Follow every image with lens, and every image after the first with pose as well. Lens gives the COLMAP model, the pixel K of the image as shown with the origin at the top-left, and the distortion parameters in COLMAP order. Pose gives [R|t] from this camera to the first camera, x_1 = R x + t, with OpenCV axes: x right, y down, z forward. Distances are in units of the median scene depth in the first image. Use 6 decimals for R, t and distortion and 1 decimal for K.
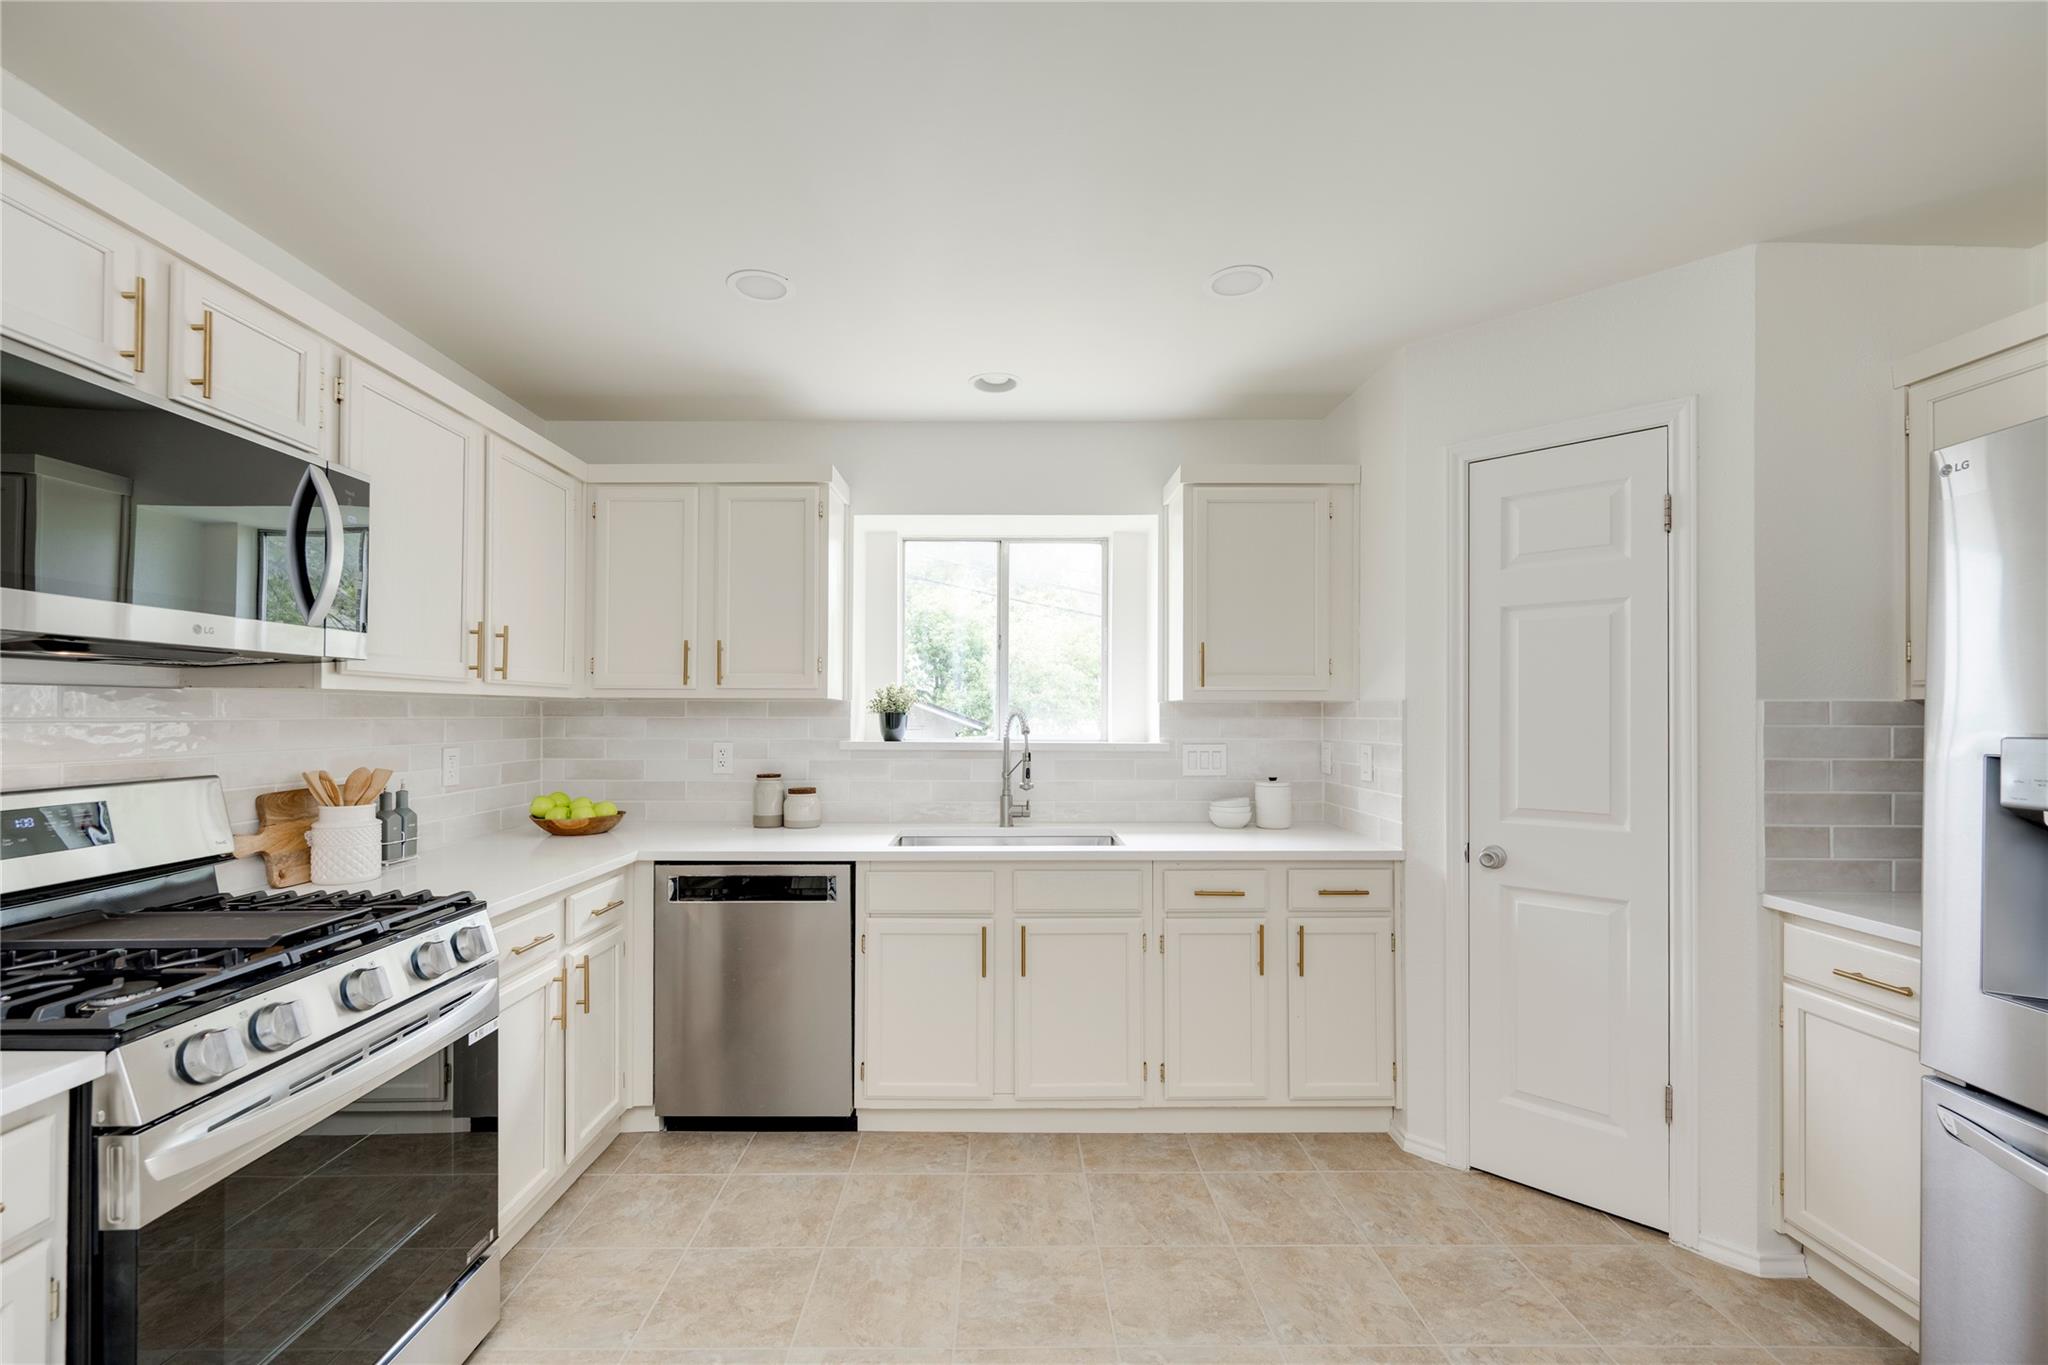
lens RADIAL K [[842.0, 0, 1016.8], [0, 842.0, 713.2], [0, 0, 1]] dist [-0.000150, 0.000045]
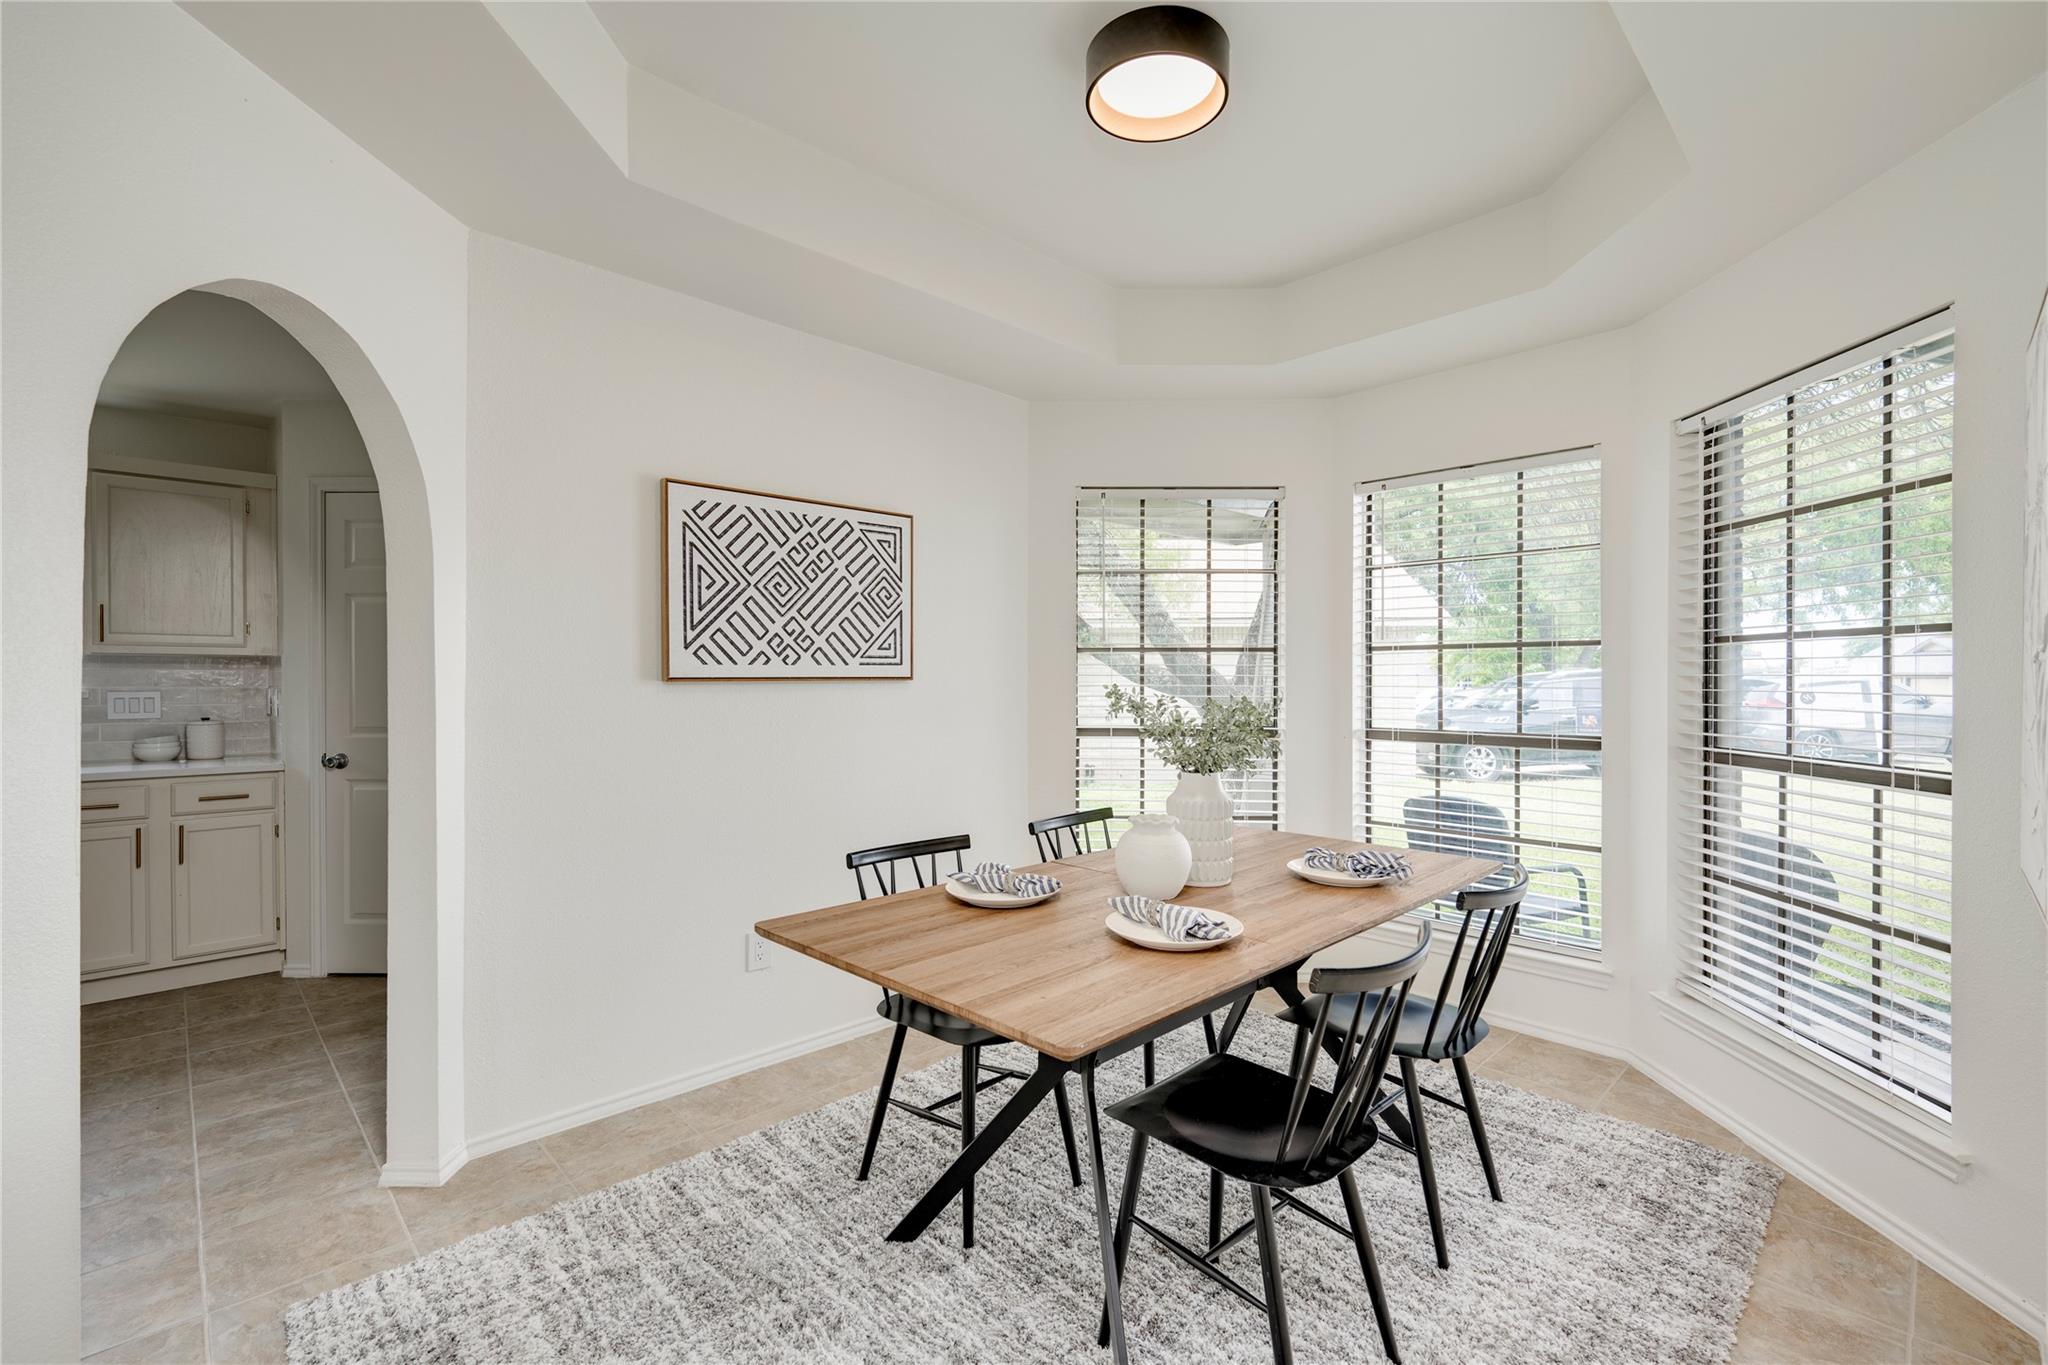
lens RADIAL K [[878.4, 0, 1024.0], [0, 878.4, 682.5], [0, 0, 1]] dist [0.001417, -0.000265]
pose [[0.730607, -0.007440, 0.682758, 0.366268], [-0.001227, 0.999925, 0.012209, 0.010565], [-0.682798, -0.009758, 0.730542, -0.904360]]
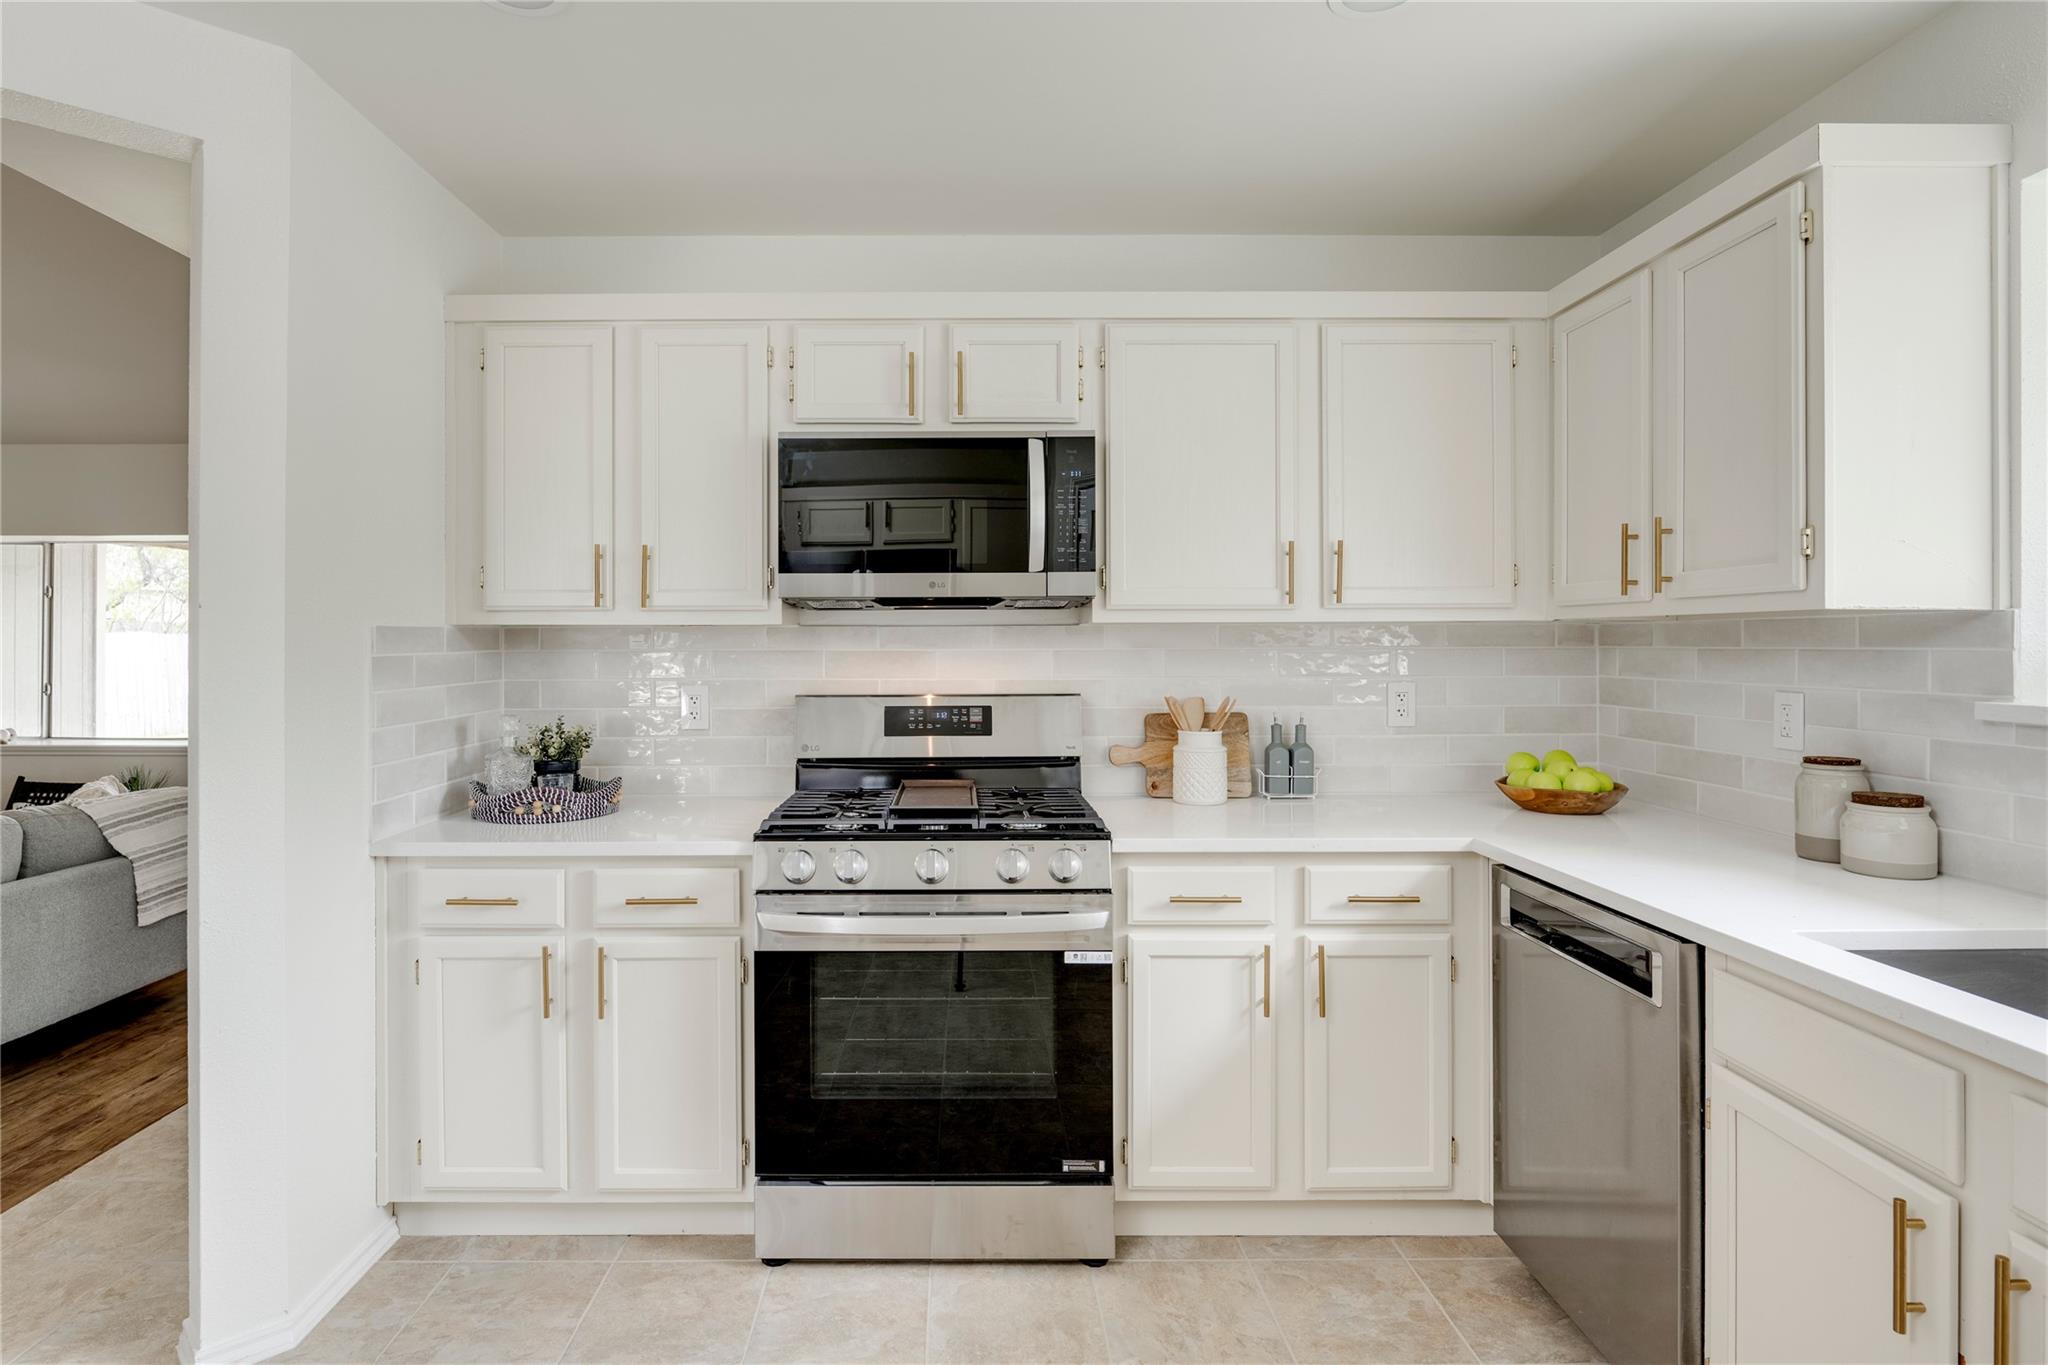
lens RADIAL K [[1074.5, 0, 970.8], [0, 1074.5, 638.6], [0, 0, 1]] dist [-0.013124, -0.000399]
pose [[-0.009165, -0.005591, -0.999942, 0.442690], [0.005277, 0.999970, -0.005640, -0.000083], [0.999944, -0.005328, -0.009135, 0.583732]]
